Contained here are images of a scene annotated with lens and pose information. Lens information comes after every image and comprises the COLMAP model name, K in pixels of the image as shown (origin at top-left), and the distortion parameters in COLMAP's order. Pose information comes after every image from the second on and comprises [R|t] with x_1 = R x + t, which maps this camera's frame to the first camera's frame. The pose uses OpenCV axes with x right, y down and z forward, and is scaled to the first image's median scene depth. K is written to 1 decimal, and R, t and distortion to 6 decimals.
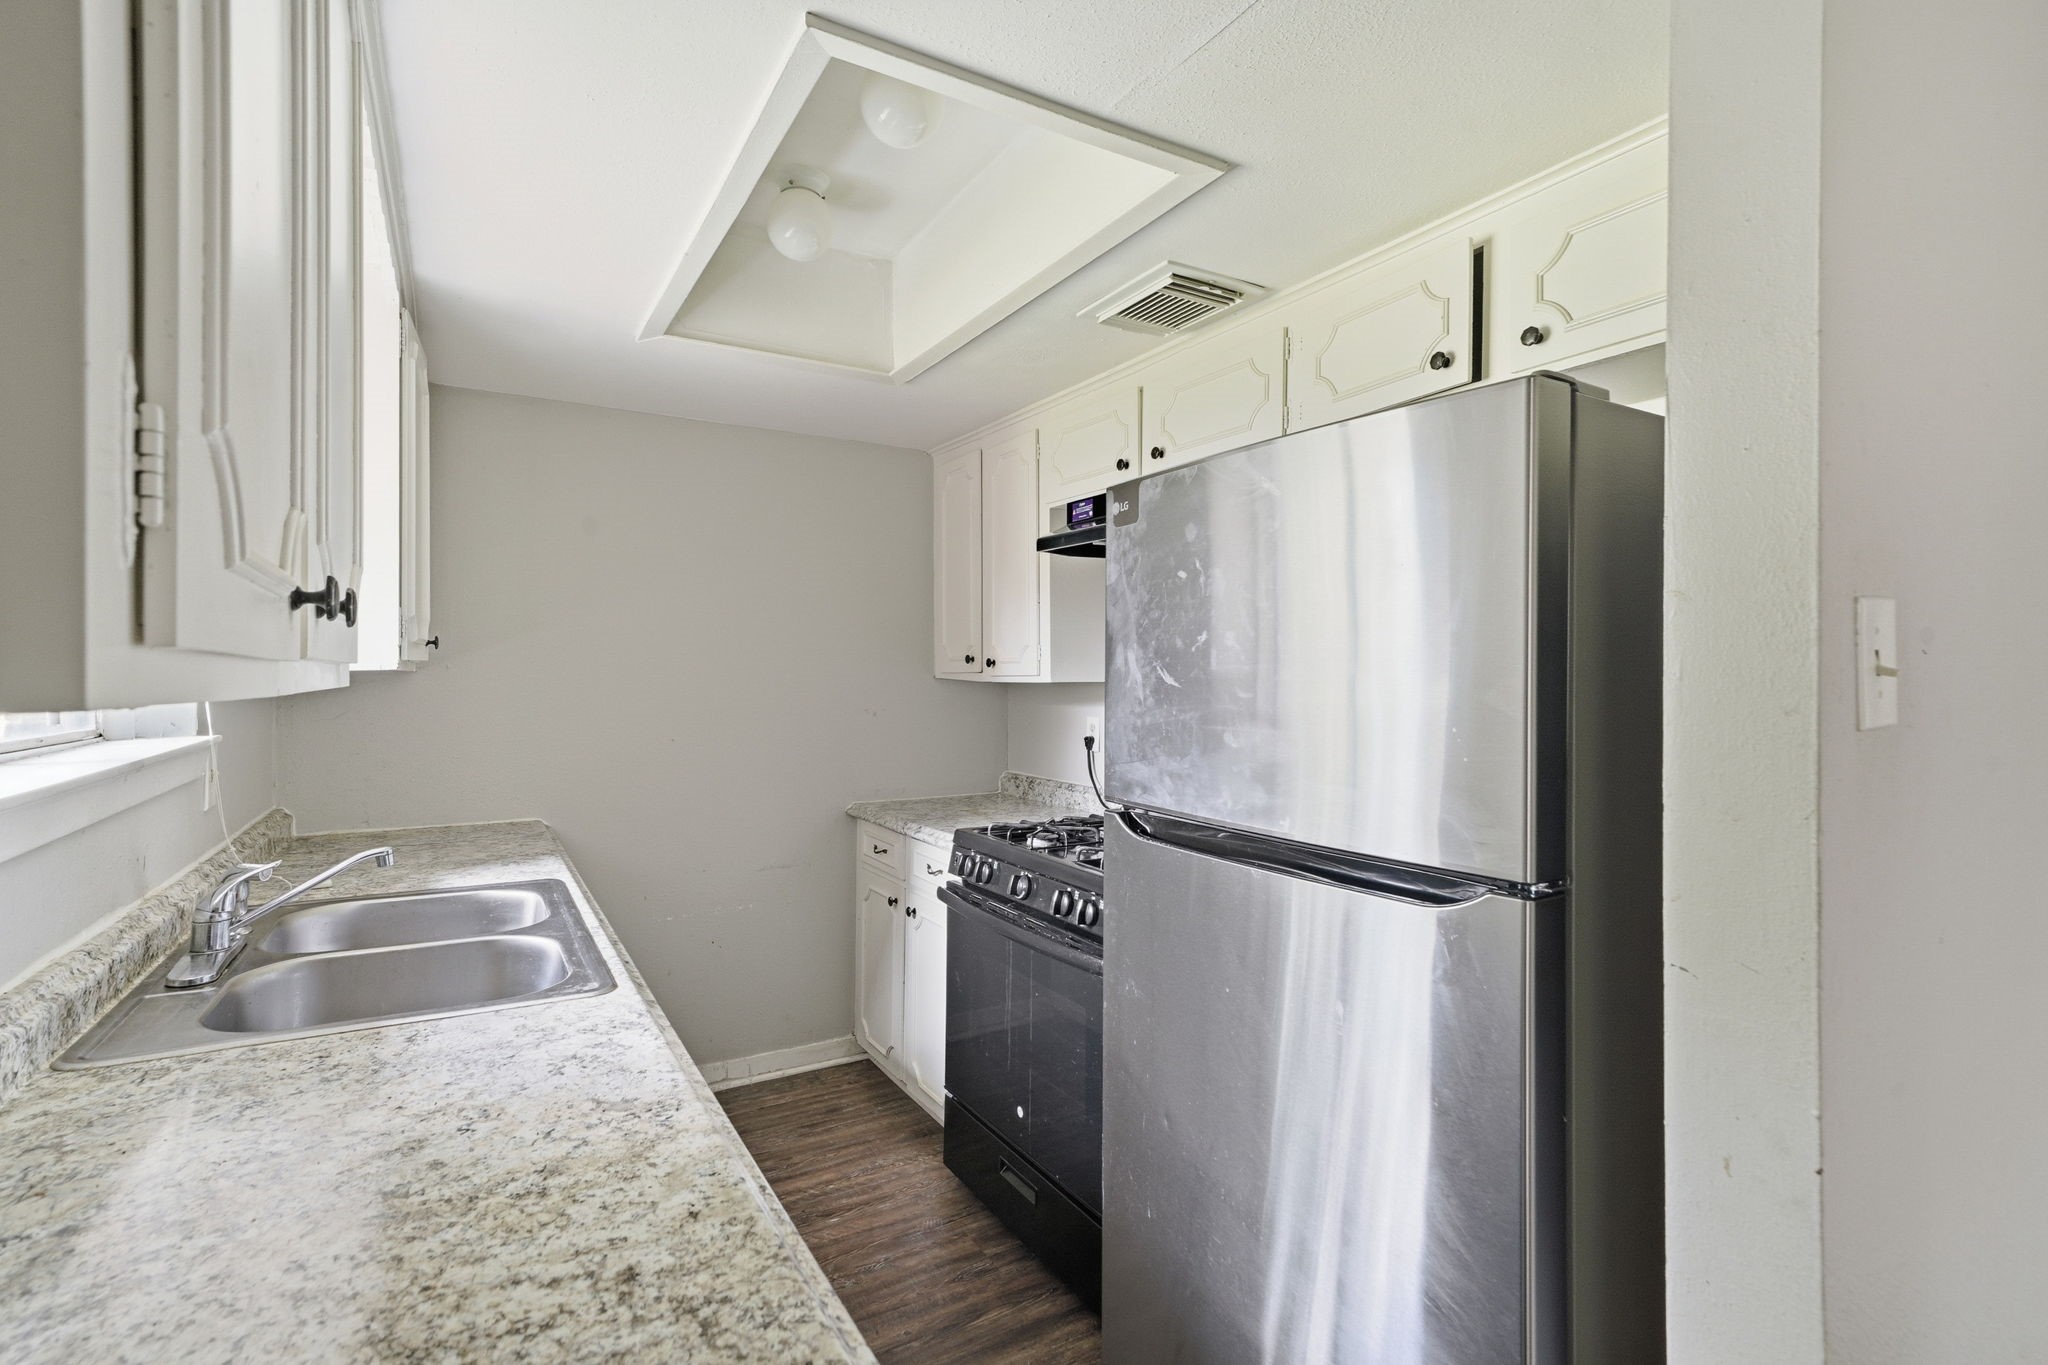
lens RADIAL K [[935.5, 0, 995.6], [0, 935.5, 671.1], [0, 0, 1]] dist [0.003793, 0.004258]
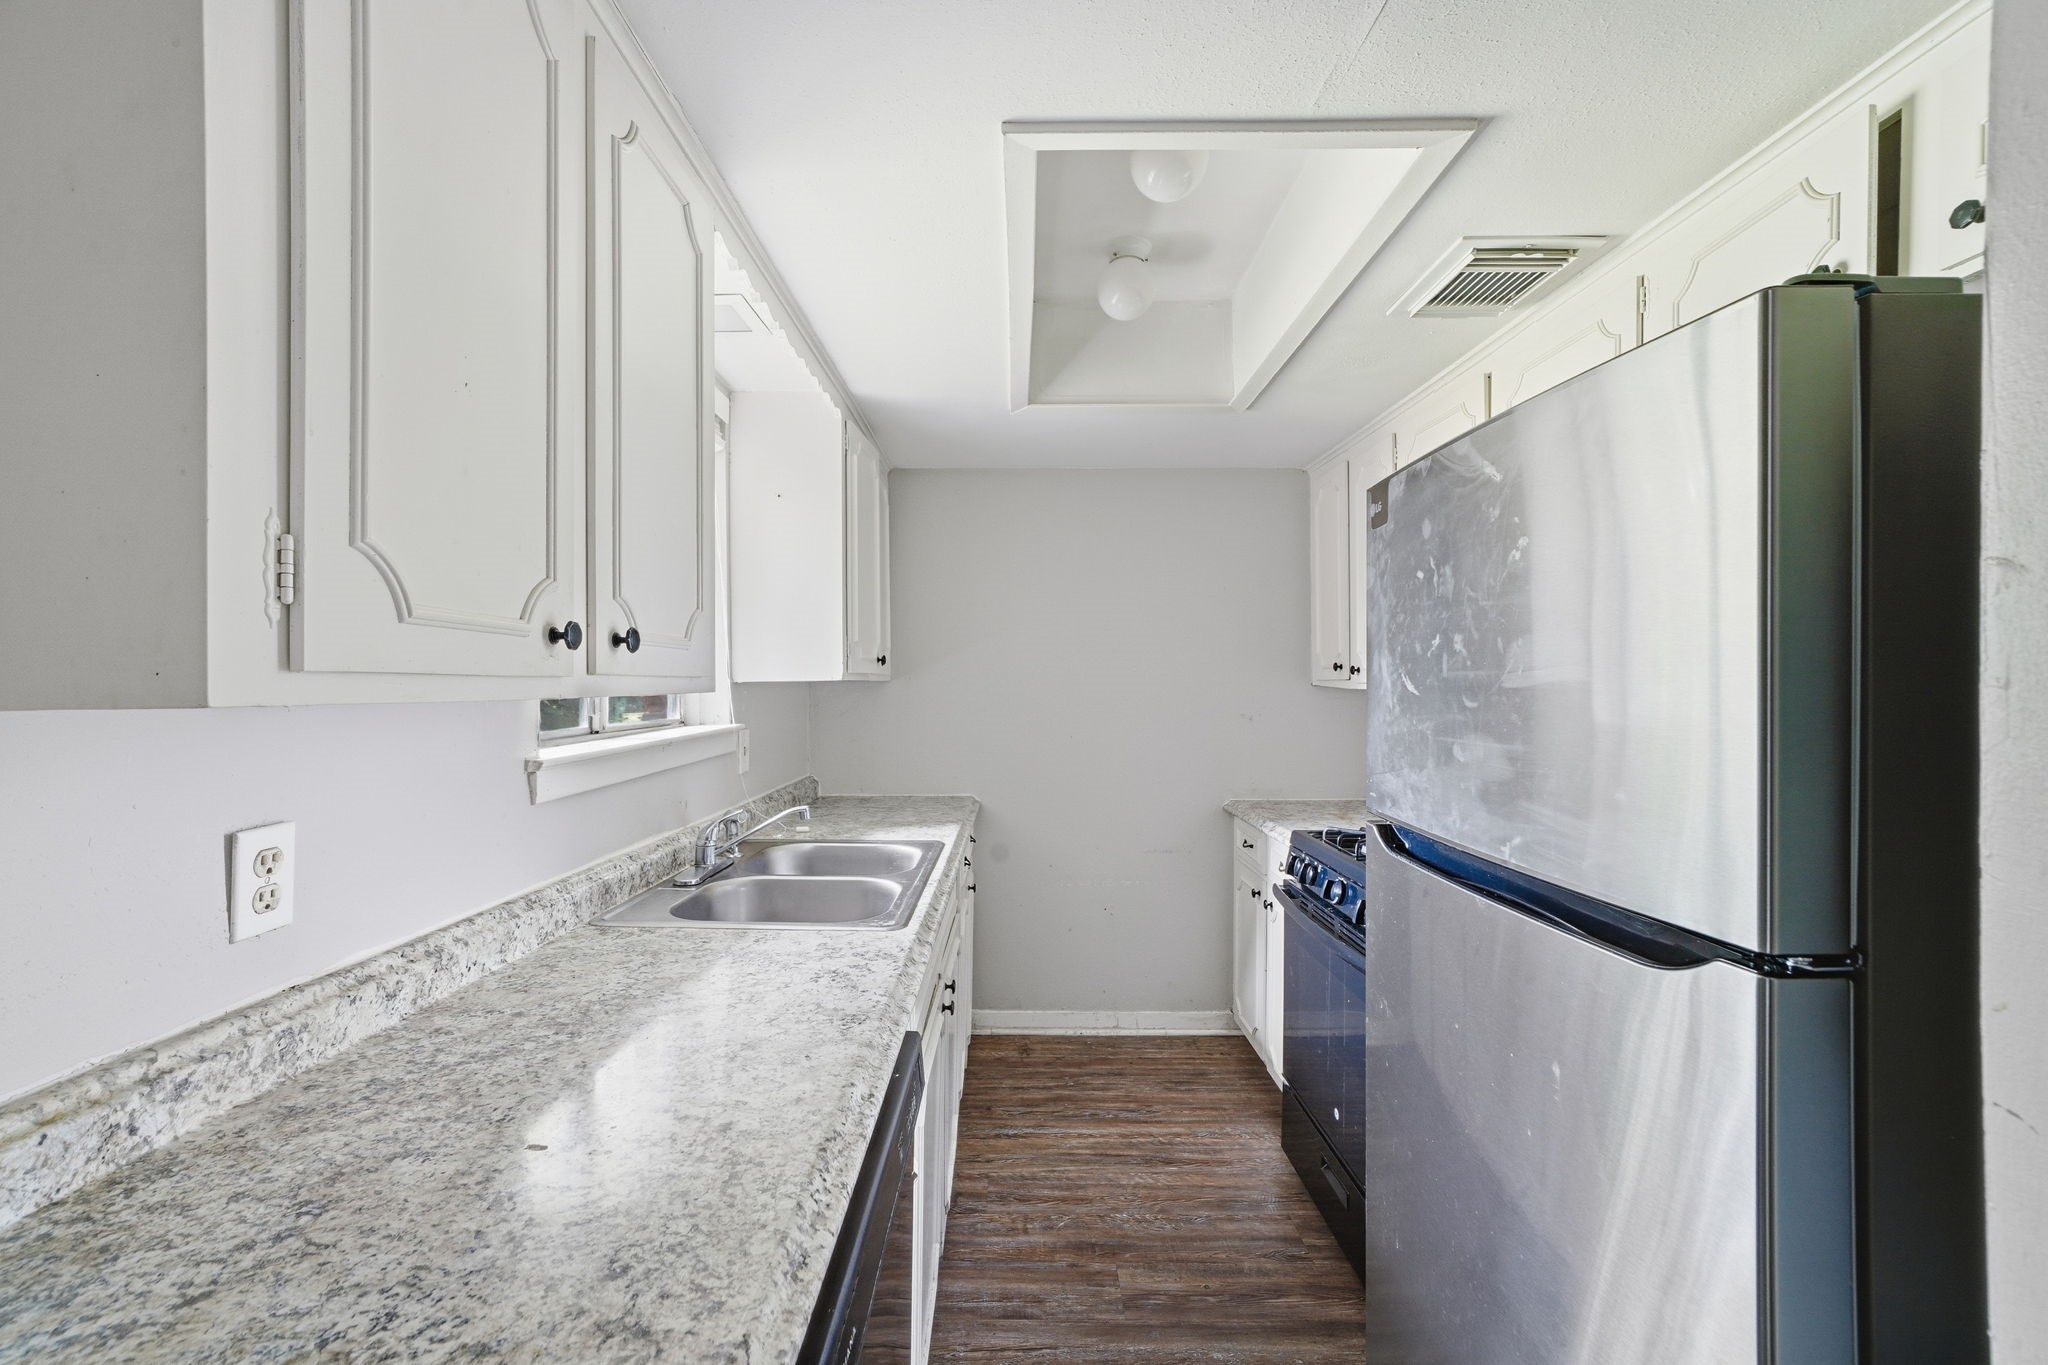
lens RADIAL K [[830.4, 0, 1019.2], [0, 830.4, 682.0], [0, 0, 1]] dist [-0.001827, 0.000537]
pose [[0.868728, -0.003342, -0.495279, 0.194625], [0.005095, 0.999985, 0.002189, 0.000042], [0.495264, -0.004425, 0.868731, 0.058696]]
